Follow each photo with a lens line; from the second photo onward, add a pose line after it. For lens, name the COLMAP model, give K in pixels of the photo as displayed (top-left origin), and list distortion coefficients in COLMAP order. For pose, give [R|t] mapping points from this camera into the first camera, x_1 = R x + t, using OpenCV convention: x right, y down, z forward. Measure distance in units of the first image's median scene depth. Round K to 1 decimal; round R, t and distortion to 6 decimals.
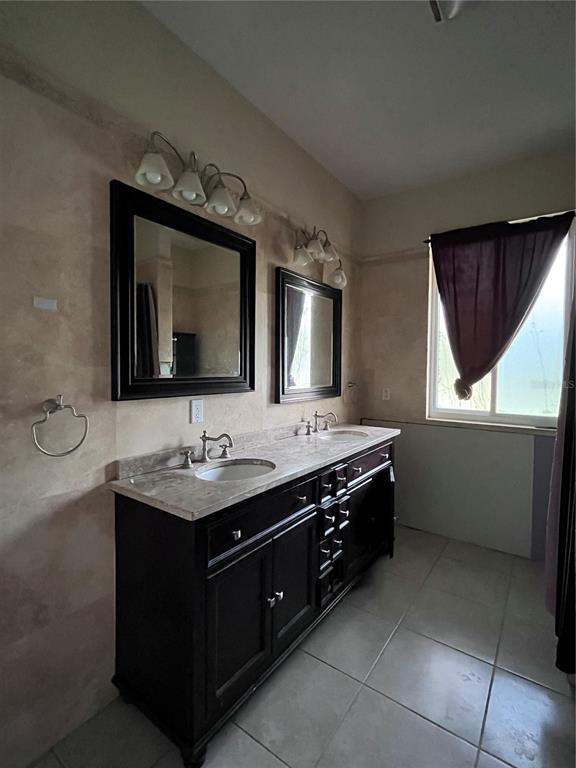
lens RADIAL K [[358.3, 0, 293.3], [0, 358.3, 381.9], [0, 0, 1]] dist [-0.002604, -0.000727]
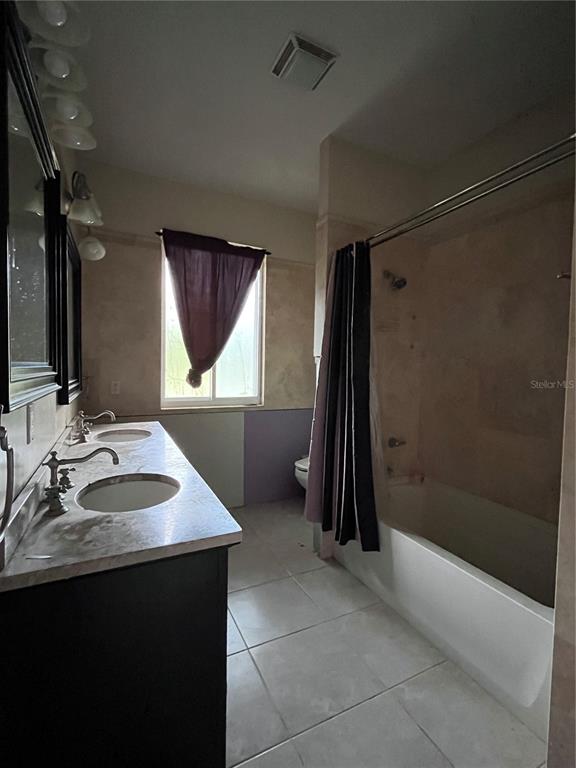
lens RADIAL K [[358.3, 0, 293.3], [0, 358.3, 381.9], [0, 0, 1]] dist [-0.002604, -0.000727]
pose [[0.466123, -0.038968, 0.883861, -0.378790], [0.023671, 0.999221, 0.031571, 0.002339], [-0.884403, 0.006206, 0.466683, 0.207964]]
